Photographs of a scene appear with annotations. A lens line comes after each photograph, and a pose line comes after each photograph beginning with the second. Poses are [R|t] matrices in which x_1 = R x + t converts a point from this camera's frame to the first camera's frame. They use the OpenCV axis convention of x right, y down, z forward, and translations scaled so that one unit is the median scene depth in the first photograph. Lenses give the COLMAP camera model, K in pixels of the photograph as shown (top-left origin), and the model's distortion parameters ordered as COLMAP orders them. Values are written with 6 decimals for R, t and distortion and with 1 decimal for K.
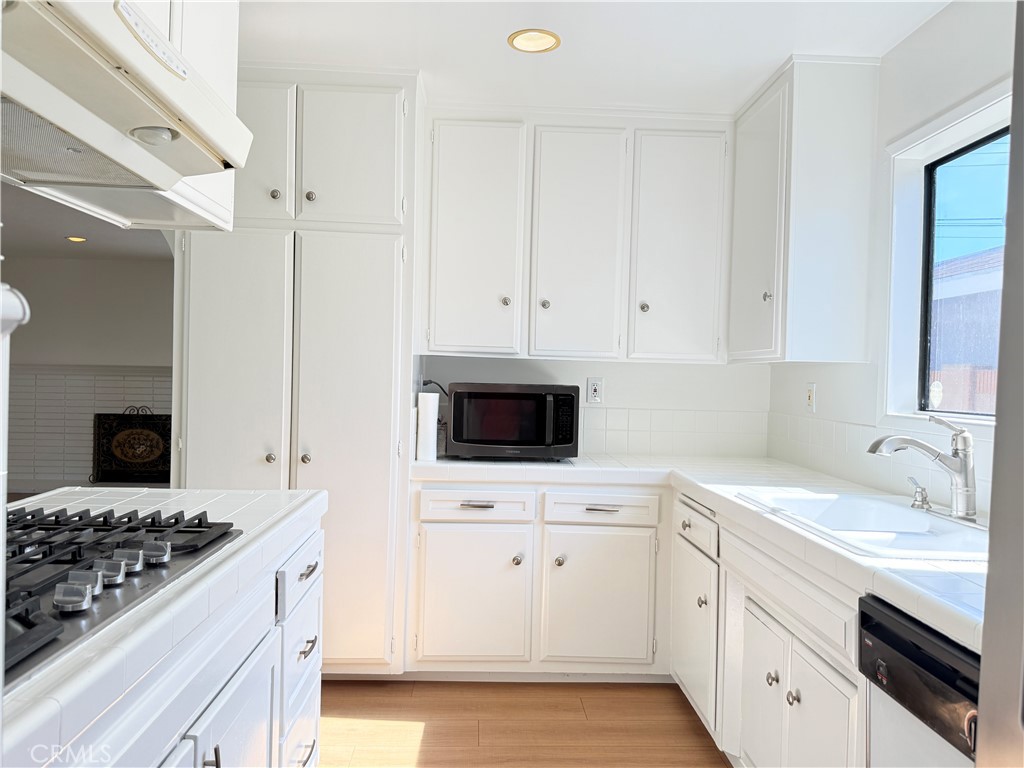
lens RADIAL K [[745.0, 0, 512.0], [0, 745.0, 384.0], [0, 0, 1]] dist [0.105167, -0.181001]
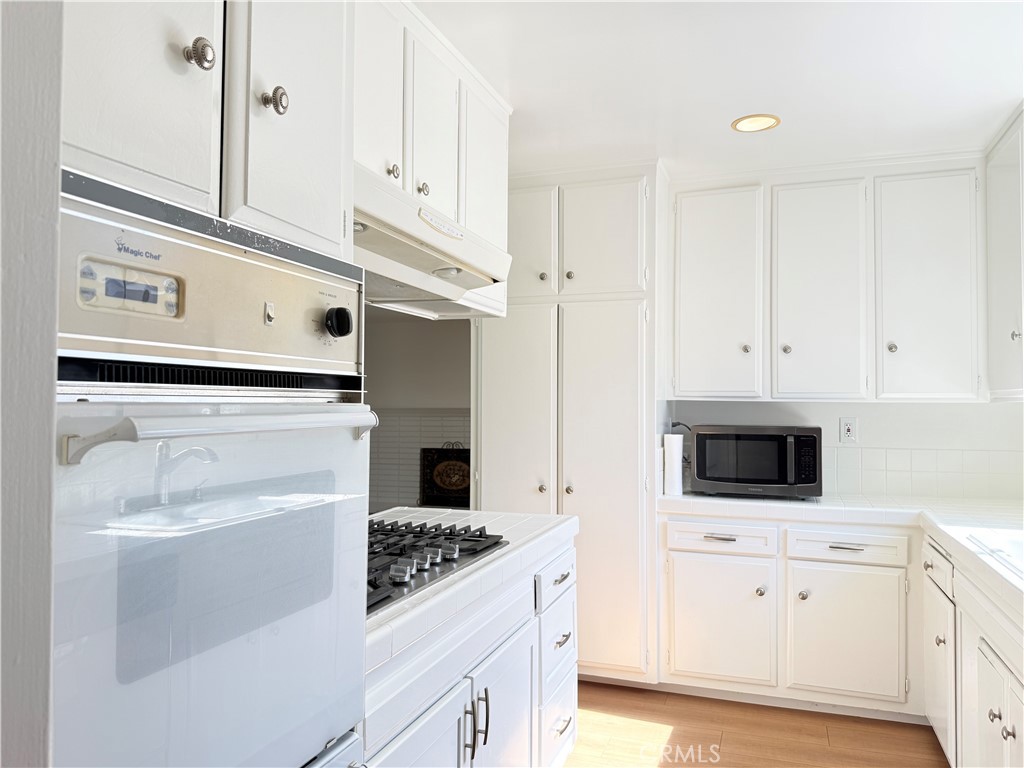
lens RADIAL K [[745.0, 0, 512.0], [0, 745.0, 384.0], [0, 0, 1]] dist [0.105167, -0.181001]
pose [[0.926652, -0.030885, -0.374649, 0.090297], [0.014769, 0.998841, -0.045814, -0.016705], [0.375629, 0.036921, 0.926034, -0.146240]]
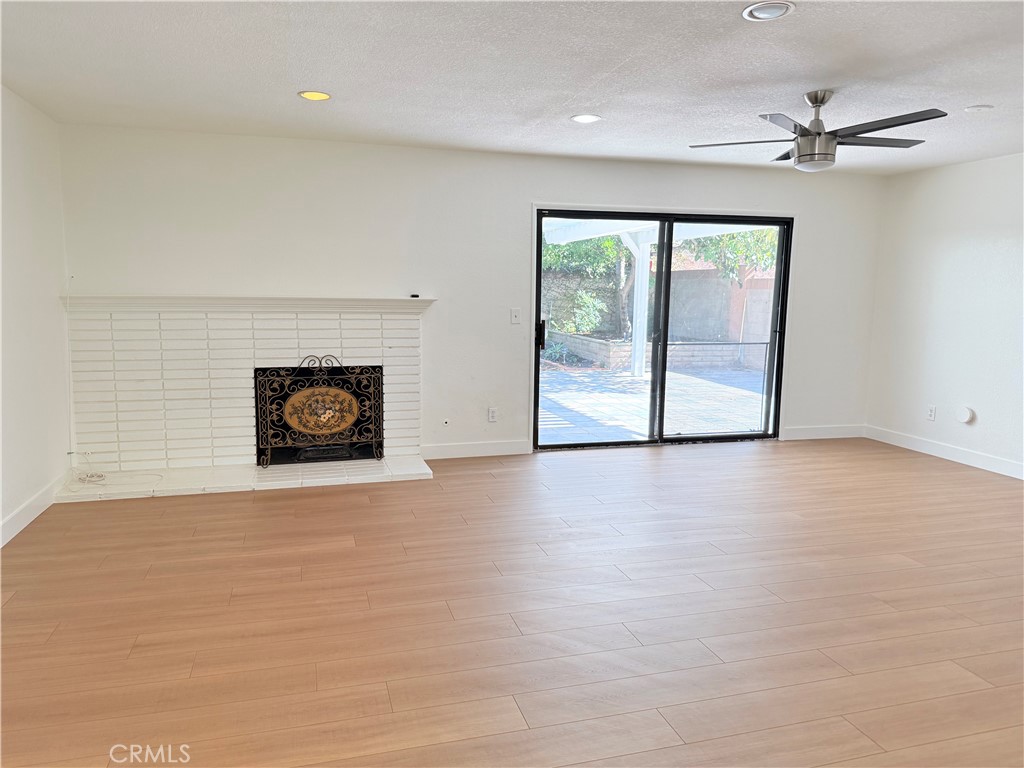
lens RADIAL K [[718.5, 0, 512.0], [0, 718.5, 384.0], [0, 0, 1]] dist [0.135014, -0.252973]
pose [[0.971395, -0.039242, 0.234203, -1.285522], [0.009176, 0.991718, 0.128110, -0.077690], [-0.237291, -0.122296, 0.963710, 0.815574]]
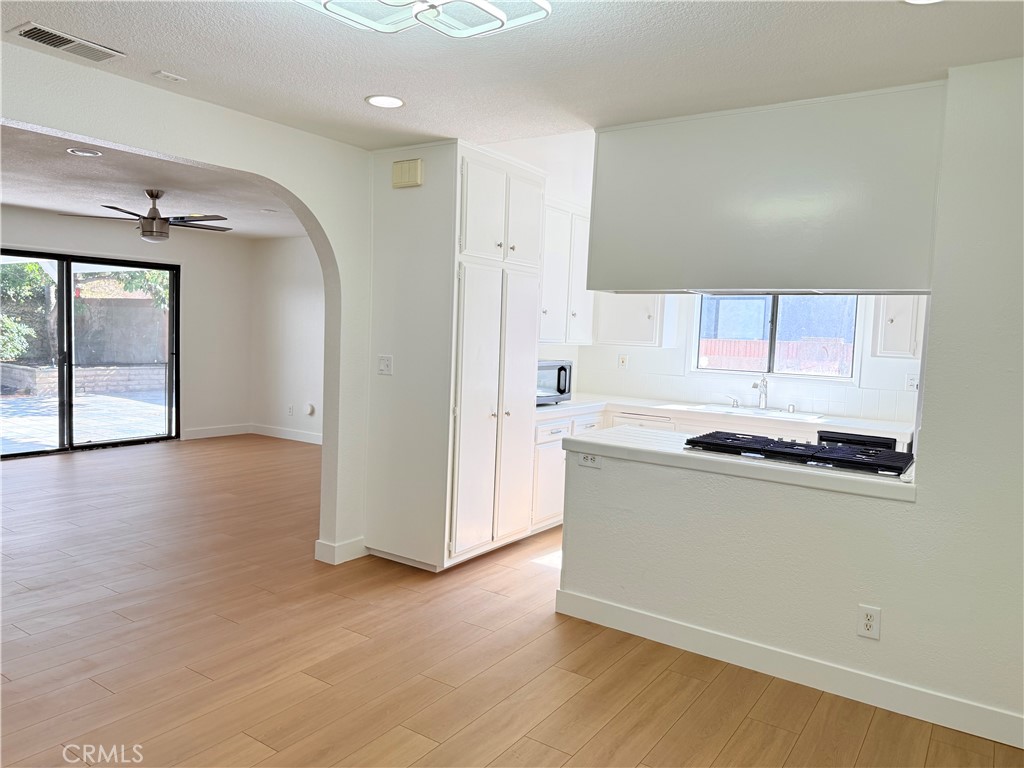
lens RADIAL K [[728.1, 0, 522.8], [0, 728.1, 389.8], [0, 0, 1]] dist [-0.016535, 0.000162]
pose [[0.590076, -0.066403, 0.804613, -1.429646], [-0.017256, 0.995347, 0.094799, -0.093990], [-0.807163, -0.069823, 0.586184, 0.064705]]
